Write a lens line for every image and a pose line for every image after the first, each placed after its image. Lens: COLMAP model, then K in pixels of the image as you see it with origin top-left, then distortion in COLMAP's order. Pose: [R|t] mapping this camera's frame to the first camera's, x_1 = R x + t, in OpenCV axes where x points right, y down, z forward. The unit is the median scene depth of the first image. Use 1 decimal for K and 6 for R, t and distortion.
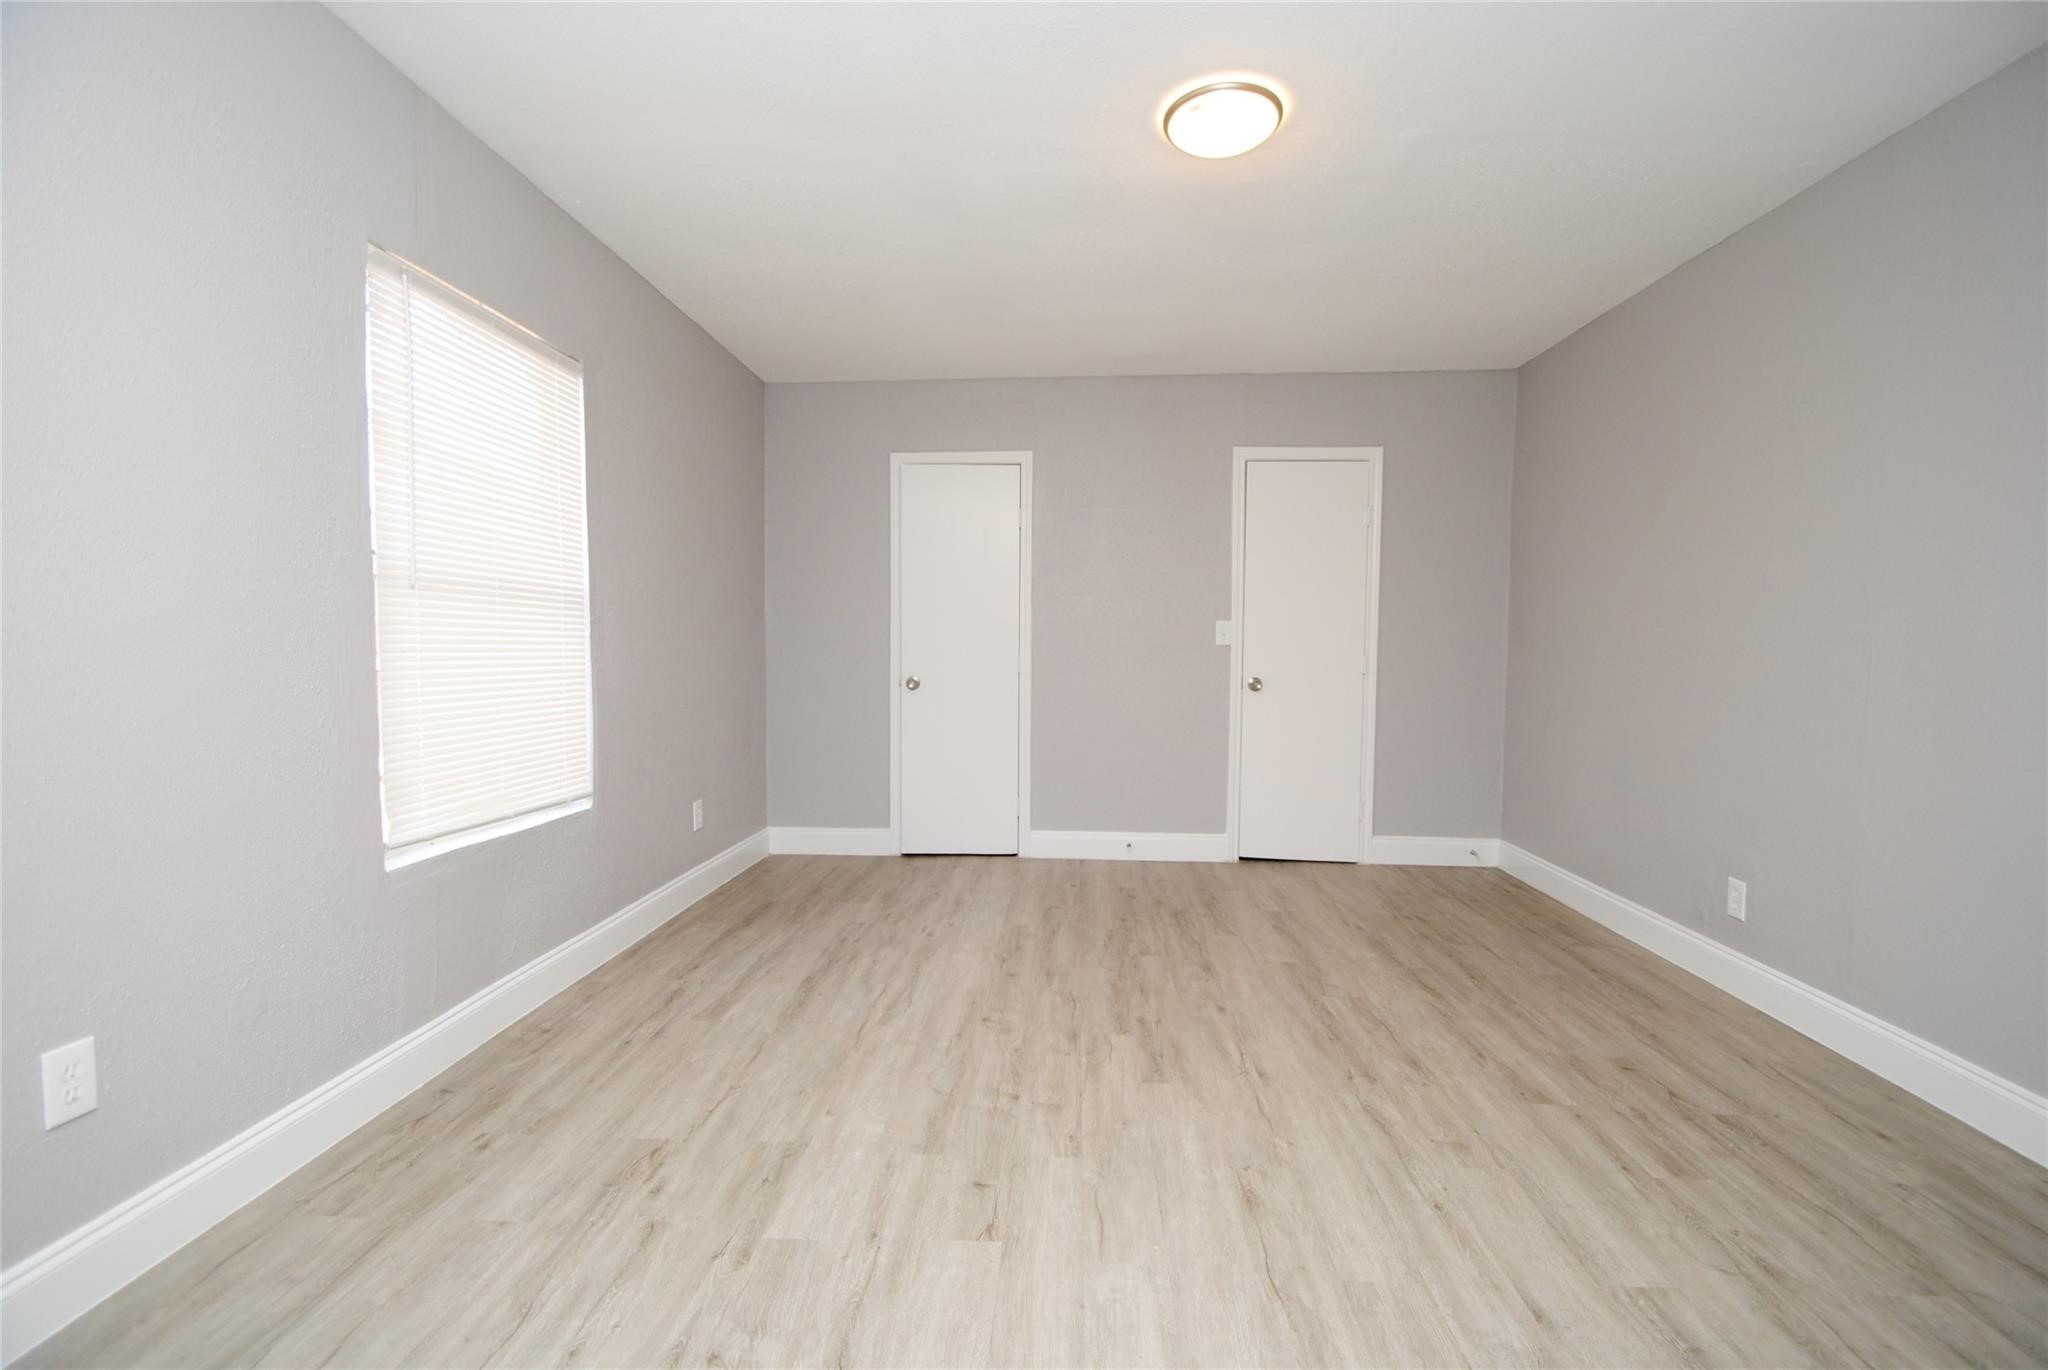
lens RADIAL K [[909.5, 0, 1034.8], [0, 909.5, 688.8], [0, 0, 1]] dist [-0.004264, -0.000615]
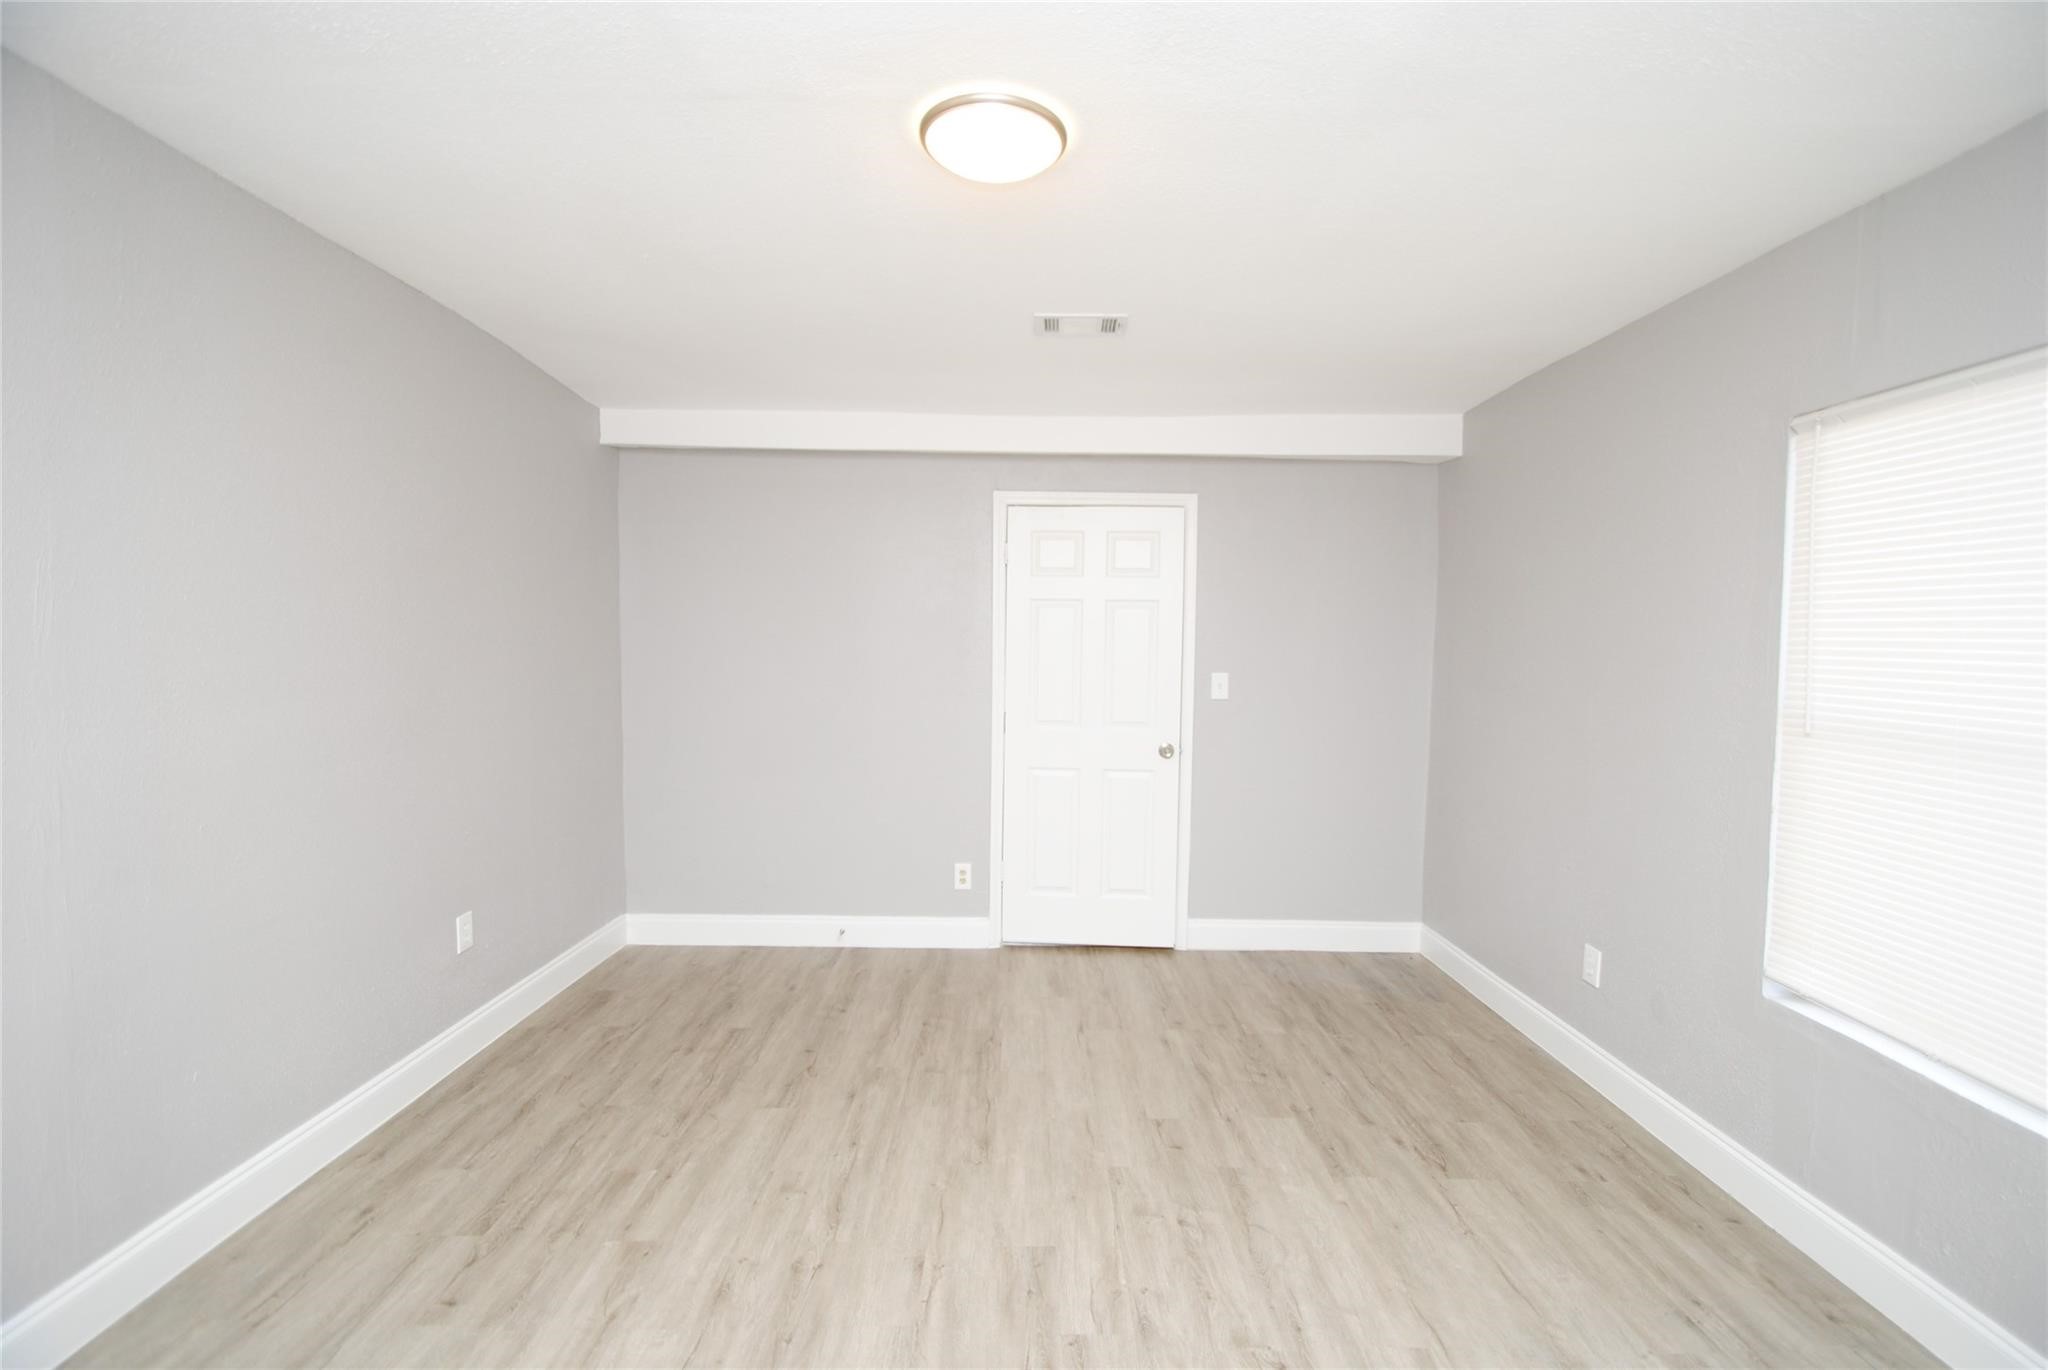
lens RADIAL K [[909.5, 0, 1017.9], [0, 909.5, 683.1], [0, 0, 1]] dist [-0.004264, -0.000615]
pose [[-0.998780, -0.022932, -0.043730, 0.229117], [-0.027015, 0.995094, 0.095171, -0.250287], [0.041333, 0.096237, -0.994500, 2.032766]]
